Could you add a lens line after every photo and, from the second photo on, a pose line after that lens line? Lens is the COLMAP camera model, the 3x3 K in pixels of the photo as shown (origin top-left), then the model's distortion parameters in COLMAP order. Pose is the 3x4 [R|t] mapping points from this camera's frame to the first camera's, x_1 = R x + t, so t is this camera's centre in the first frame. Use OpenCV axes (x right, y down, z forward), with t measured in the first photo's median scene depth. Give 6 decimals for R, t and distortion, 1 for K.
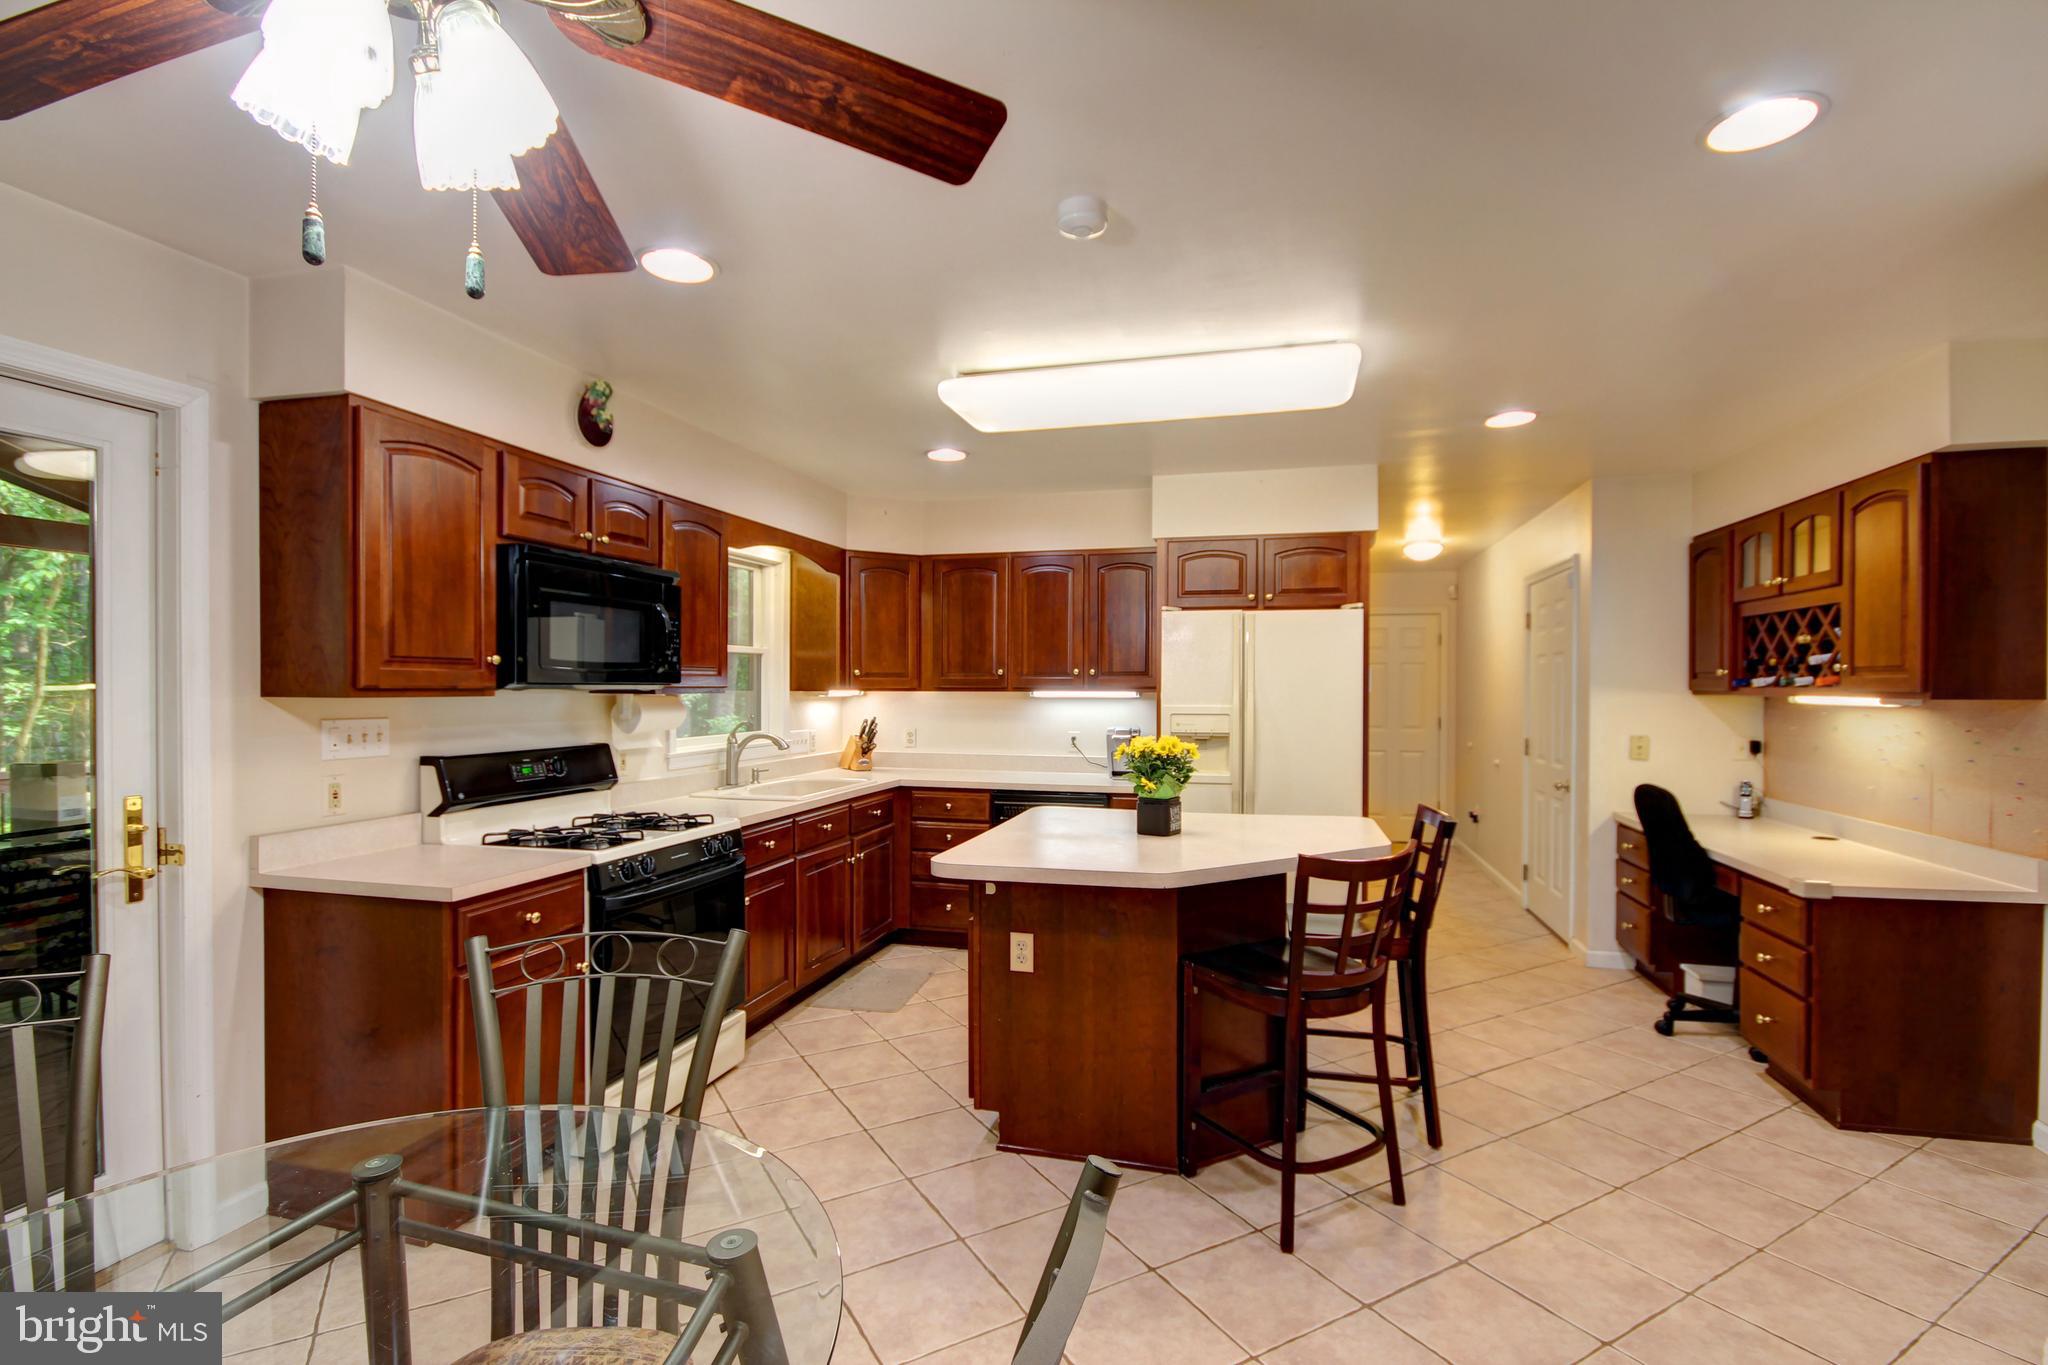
lens RADIAL K [[945.1, 0, 1022.4], [0, 945.1, 700.6], [0, 0, 1]] dist [0.004339, -0.006663]
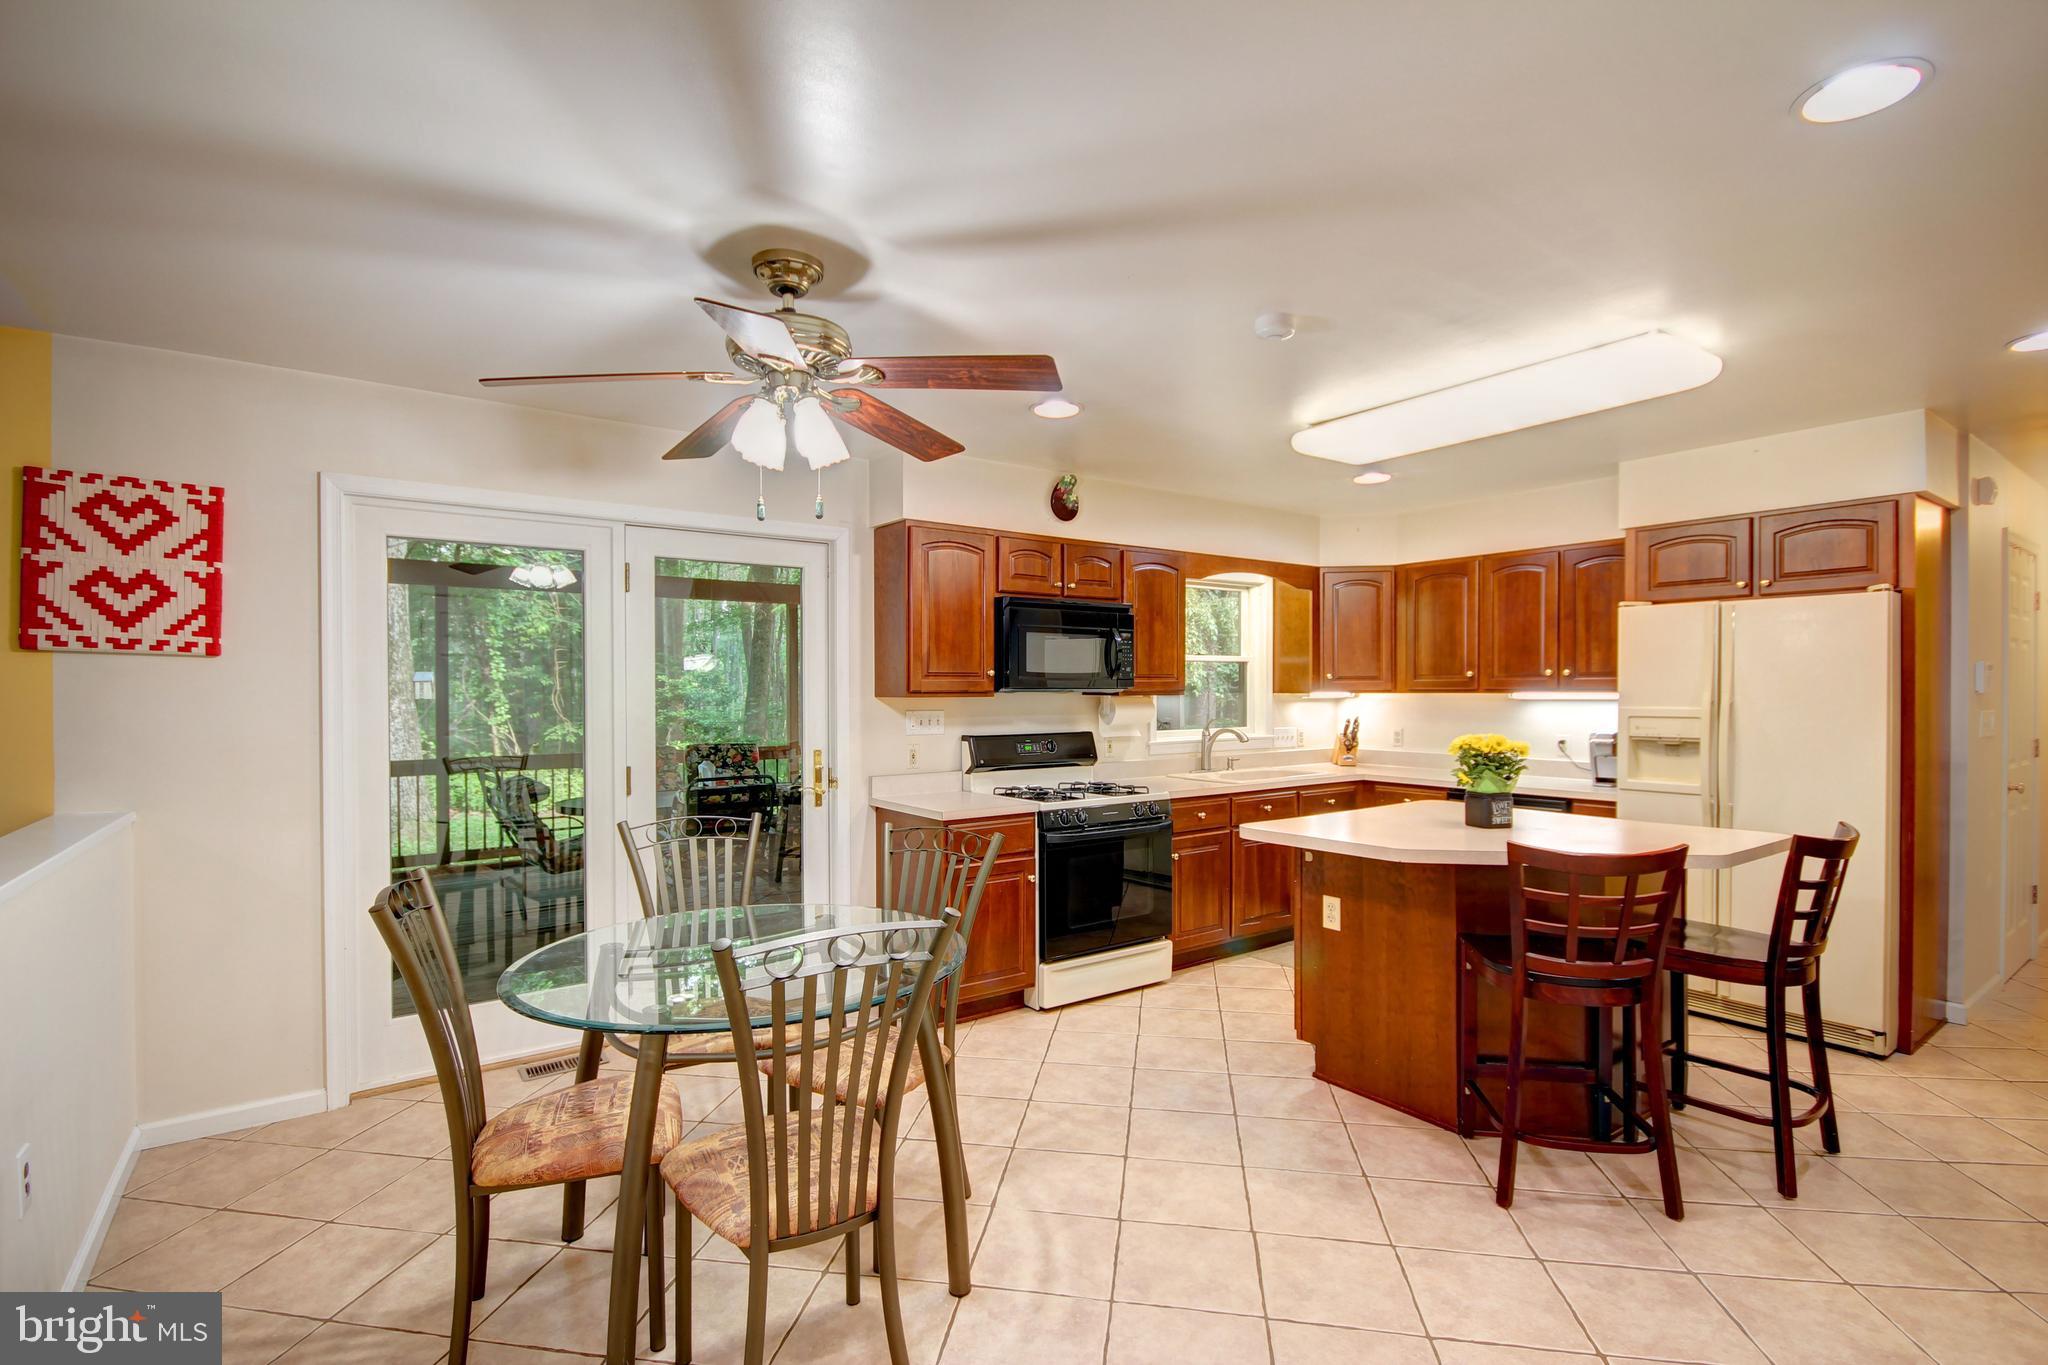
lens RADIAL K [[945.1, 0, 1022.9], [0, 945.1, 697.8], [0, 0, 1]] dist [0.004339, -0.006663]
pose [[0.776351, -0.000051, -0.630301, 0.337329], [-0.004344, 0.999976, -0.005431, 0.003906], [0.630286, 0.006955, 0.776332, -0.123207]]
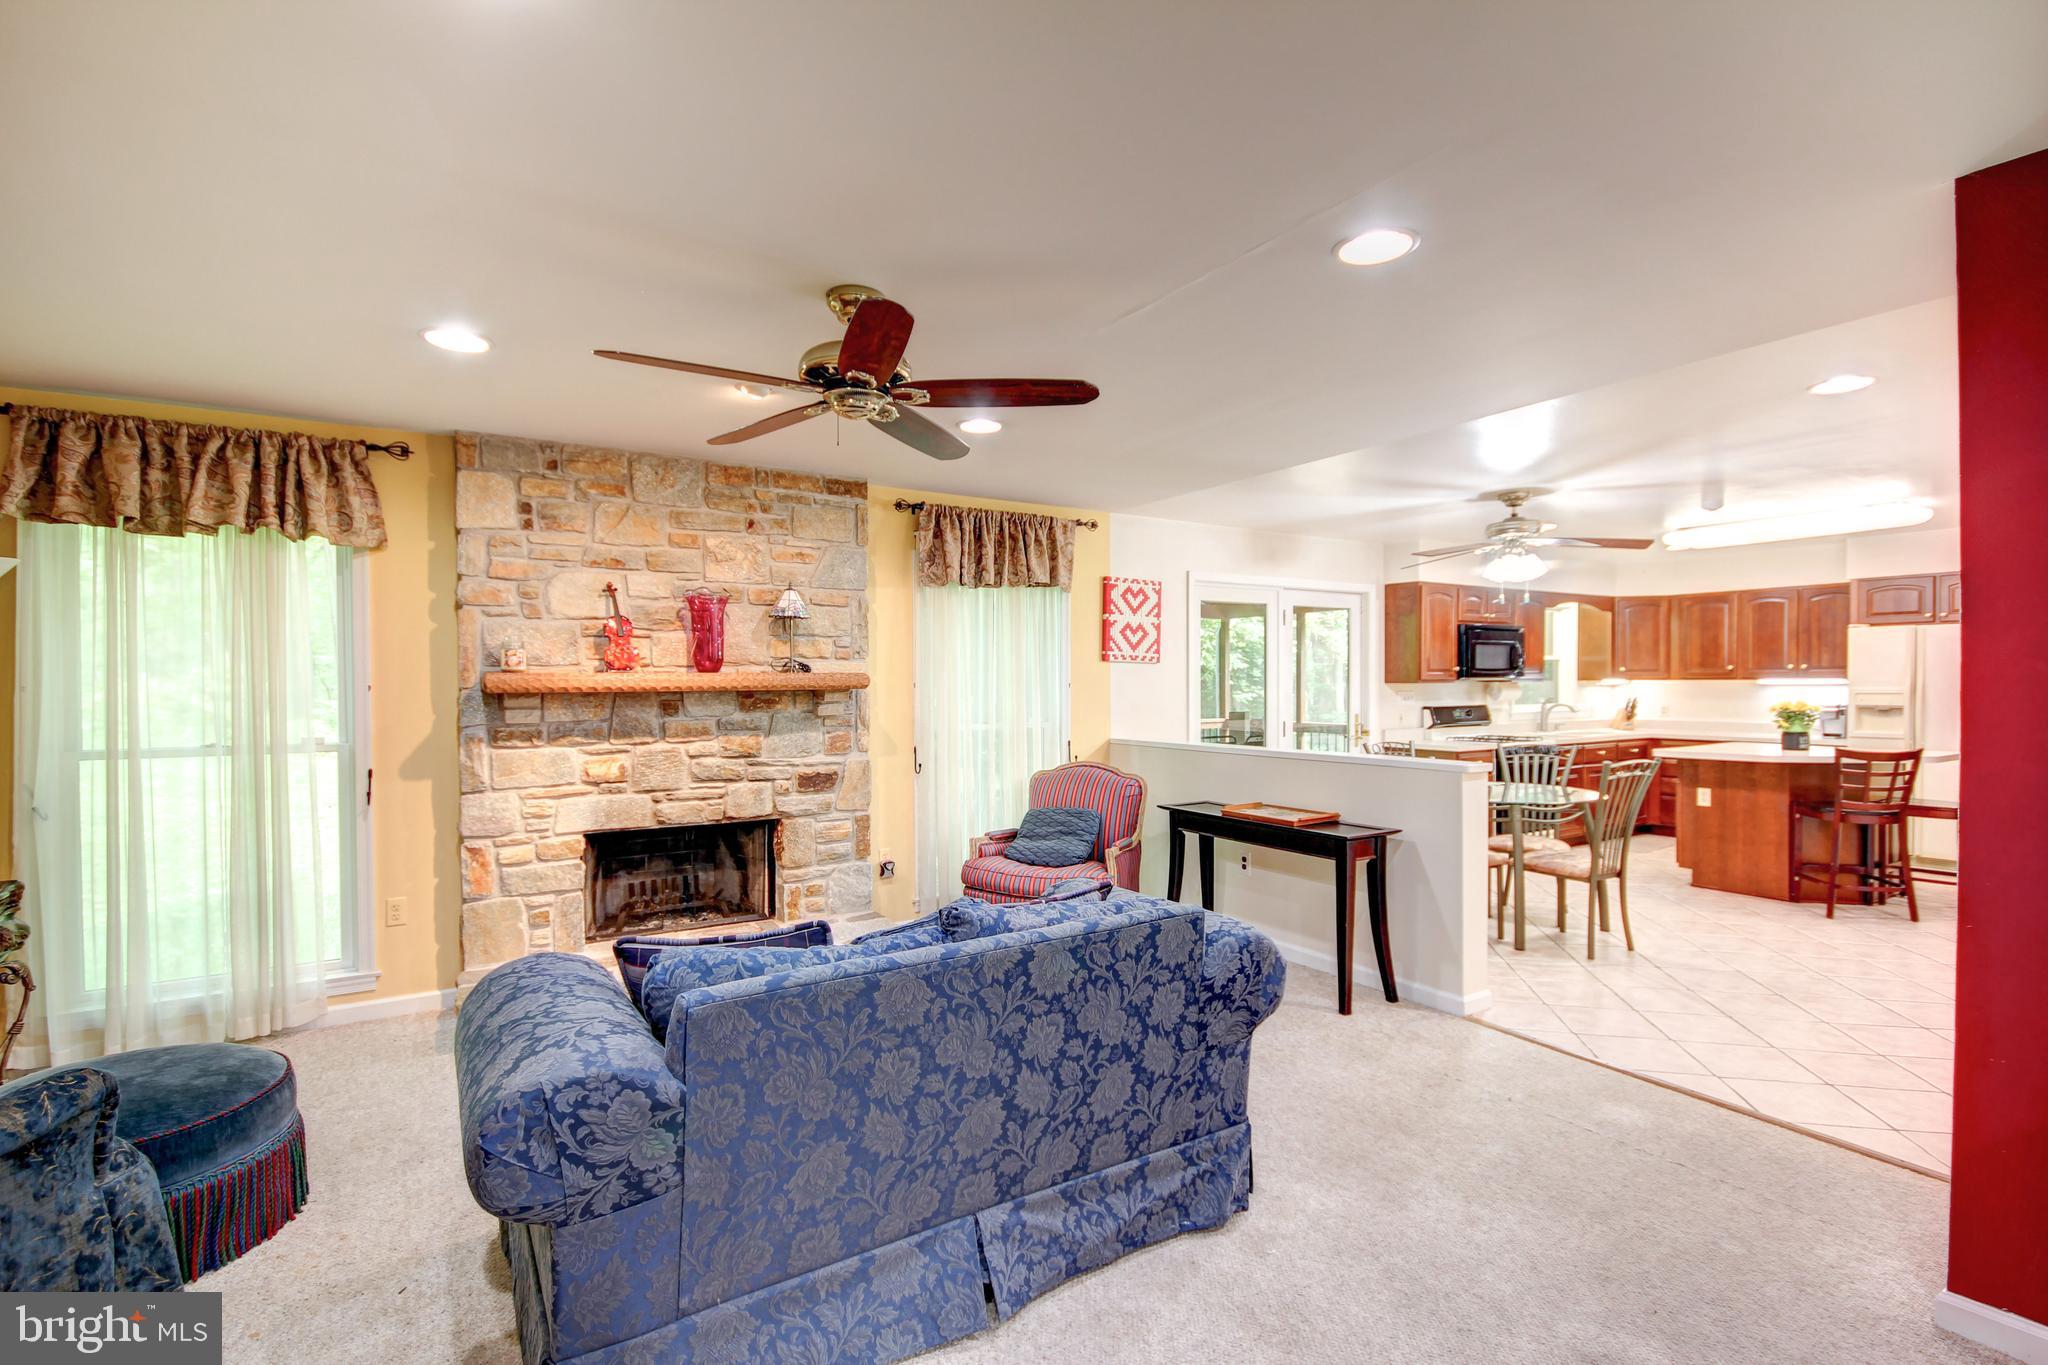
lens RADIAL K [[945.1, 0, 1018.8], [0, 945.1, 695.7], [0, 0, 1]] dist [0.004339, -0.006663]
pose [[0.729451, 0.003335, -0.684025, 0.259204], [-0.002362, 0.999994, 0.002356, 0.020951], [0.684029, -0.000103, 0.729455, -1.294927]]
